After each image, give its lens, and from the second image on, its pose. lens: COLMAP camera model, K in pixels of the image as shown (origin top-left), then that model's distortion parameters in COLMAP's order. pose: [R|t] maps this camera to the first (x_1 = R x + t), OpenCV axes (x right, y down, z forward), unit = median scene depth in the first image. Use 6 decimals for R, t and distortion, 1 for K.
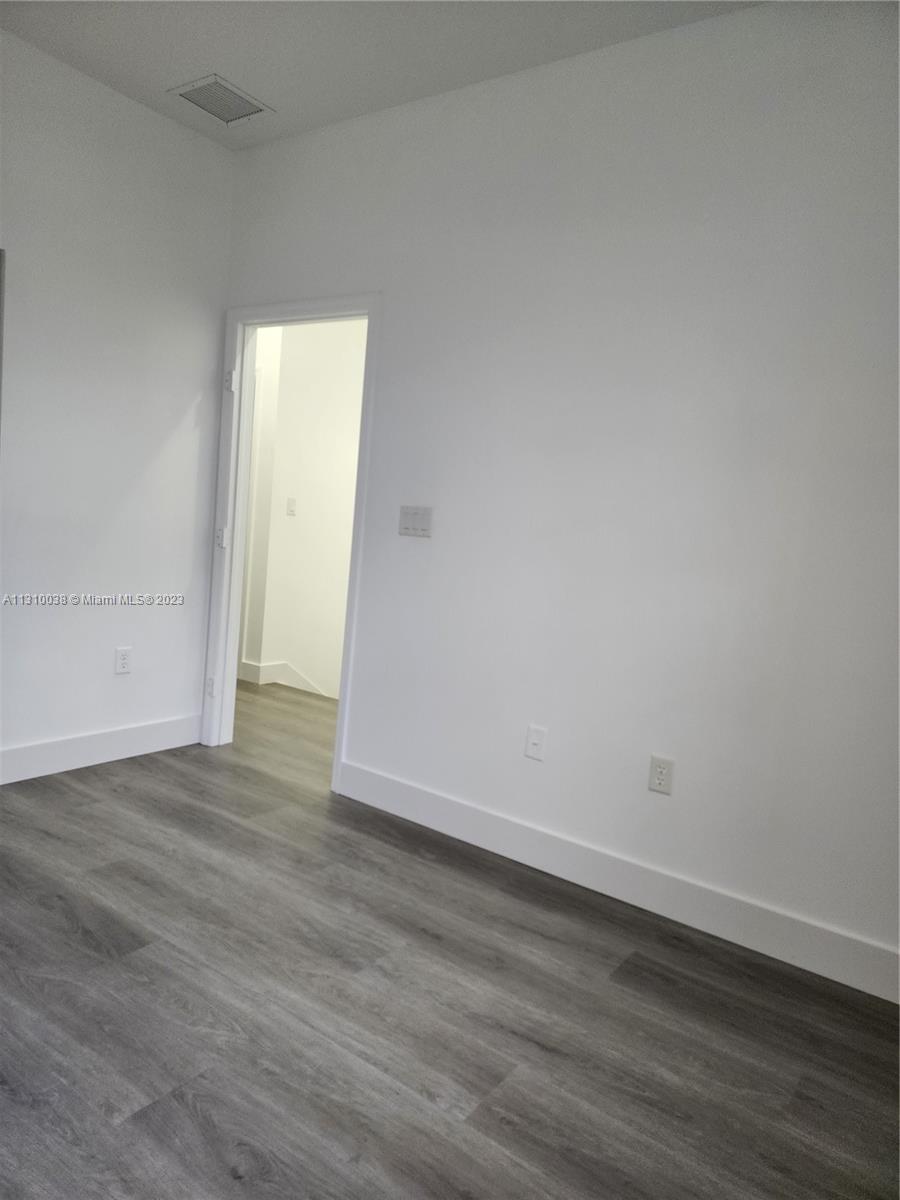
lens RADIAL K [[810.9, 0, 451.0], [0, 810.9, 599.8], [0, 0, 1]] dist [0.062591, -0.048264]
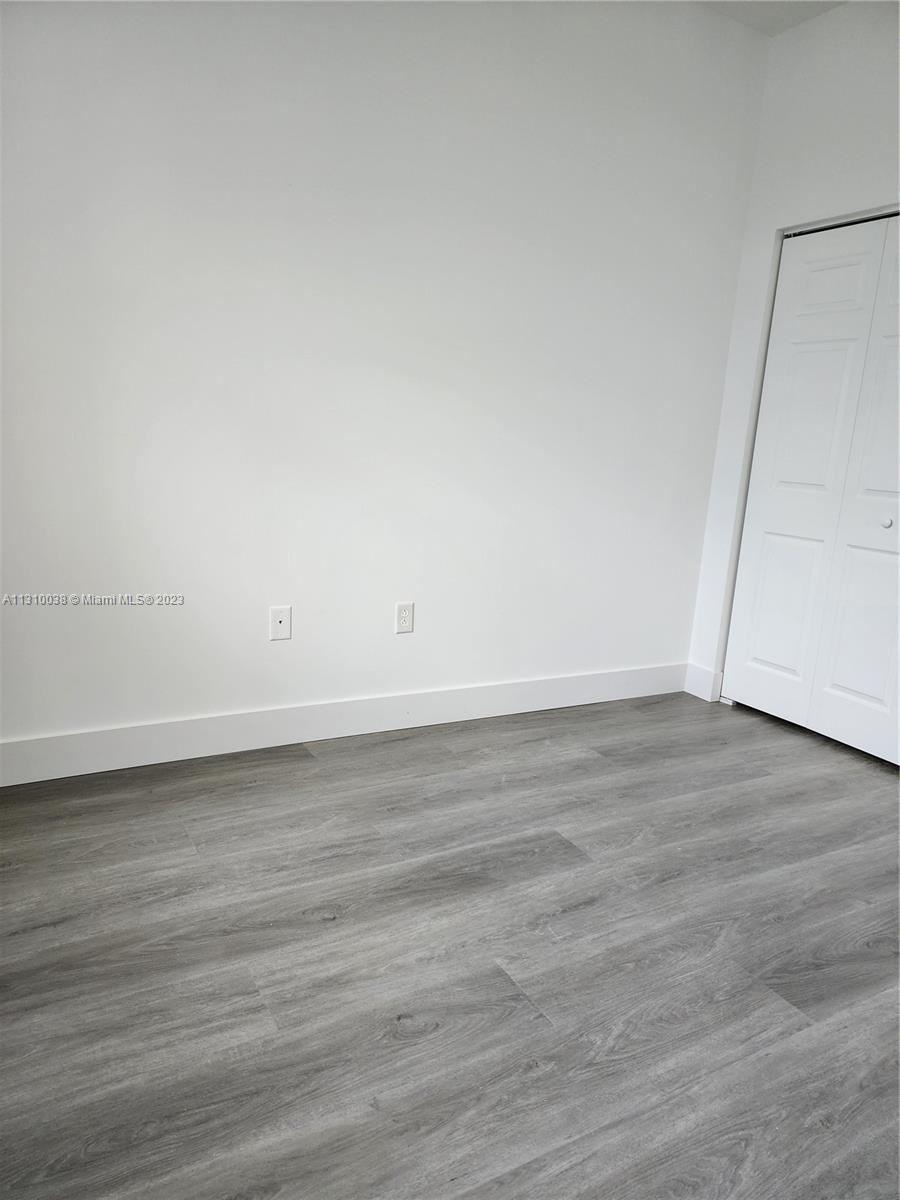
lens RADIAL K [[810.9, 0, 450.2], [0, 810.9, 600.3], [0, 0, 1]] dist [0.062591, -0.048264]
pose [[-0.416540, 0.066312, -0.906696, 0.550096], [-0.191333, 0.968604, 0.158740, -0.021482], [0.888755, 0.239603, -0.390774, 1.112650]]
